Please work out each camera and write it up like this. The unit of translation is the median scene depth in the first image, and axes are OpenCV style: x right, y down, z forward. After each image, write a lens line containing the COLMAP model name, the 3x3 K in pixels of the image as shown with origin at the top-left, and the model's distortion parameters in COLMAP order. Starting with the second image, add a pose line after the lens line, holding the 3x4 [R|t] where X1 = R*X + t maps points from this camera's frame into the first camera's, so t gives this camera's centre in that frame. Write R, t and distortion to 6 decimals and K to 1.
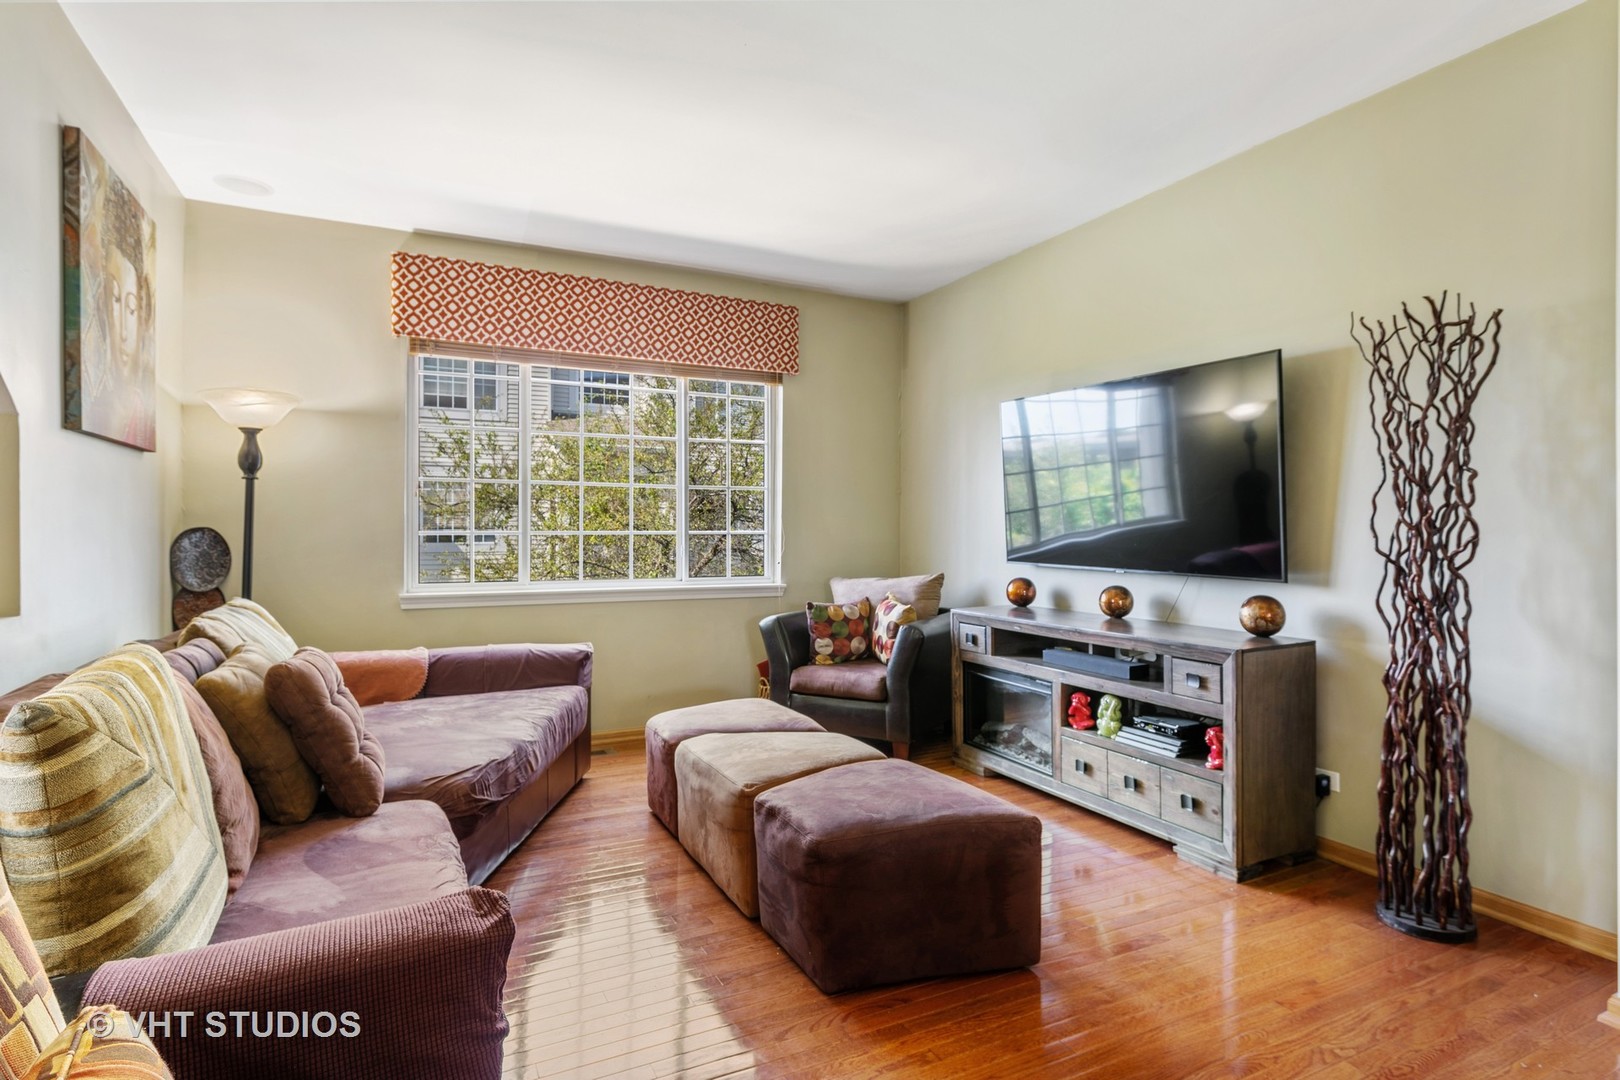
lens RADIAL K [[828.2, 0, 813.0], [0, 828.2, 532.5], [0, 0, 1]] dist [0.001499, 0.000051]
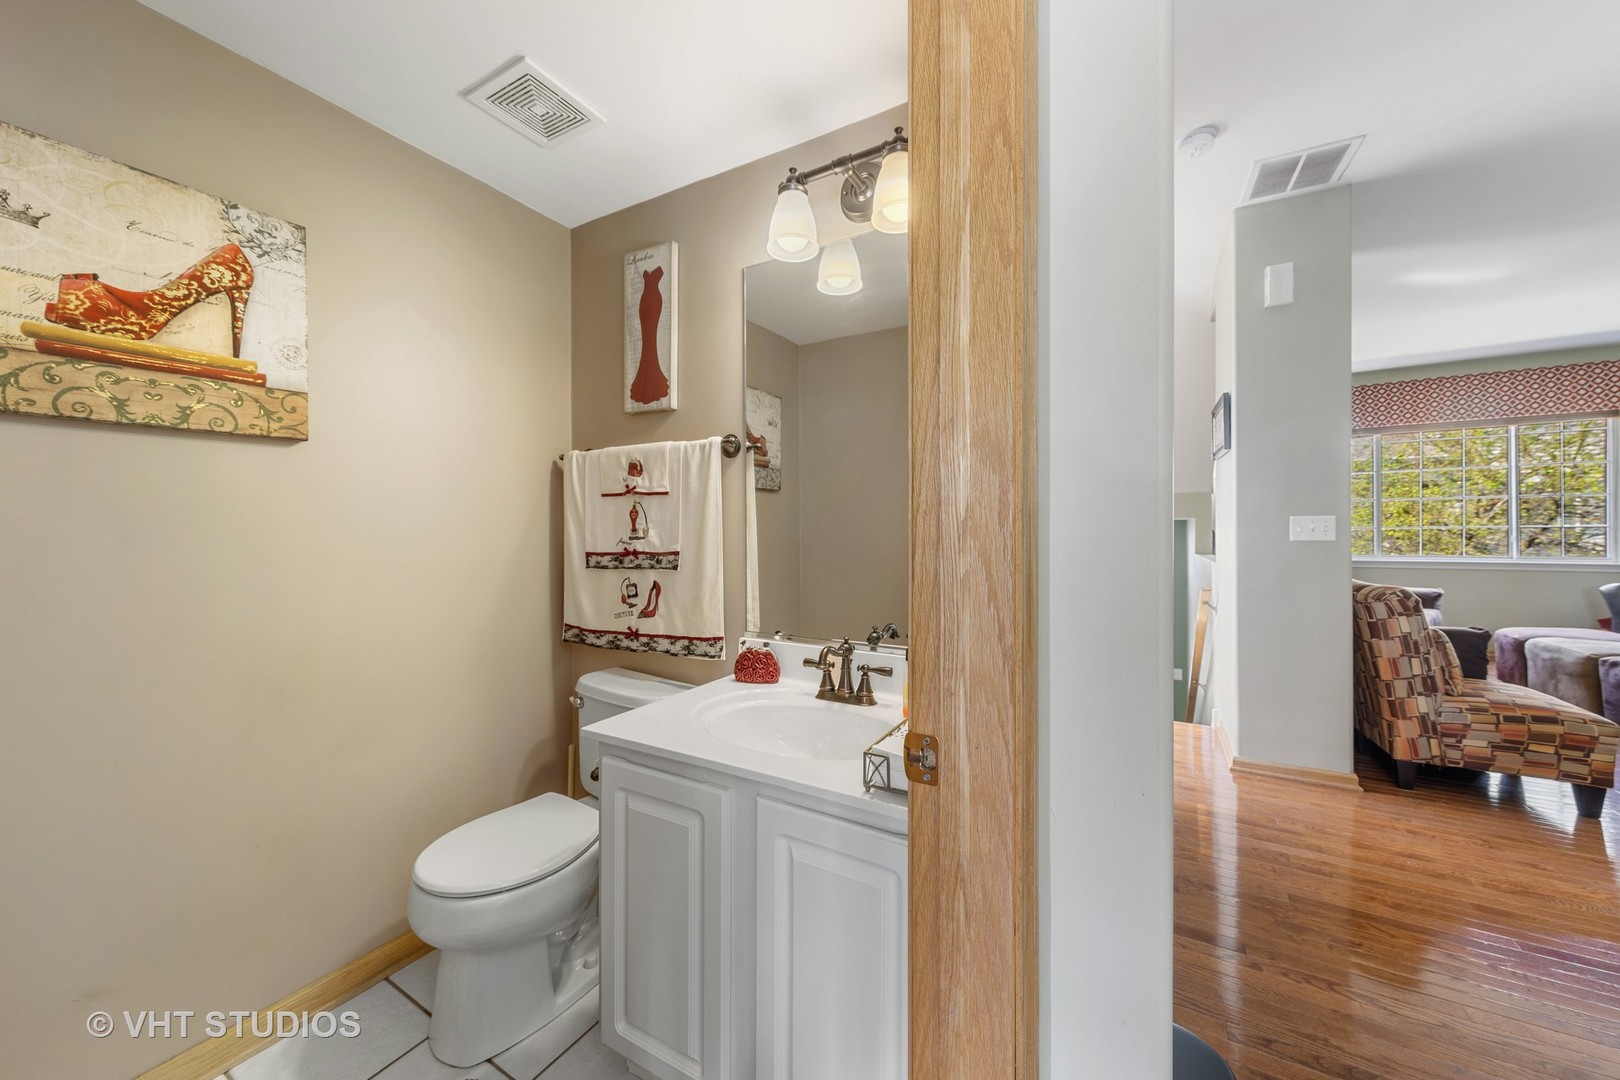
lens RADIAL K [[589.1, 0, 812.5], [0, 589.1, 532.9], [0, 0, 1]] dist [-0.002156, -0.000202]
pose [[0.549011, -0.009436, -0.835762, 0.045974], [0.007049, 0.999953, -0.006659, 0.017616], [0.835785, -0.002236, 0.549052, -0.876306]]
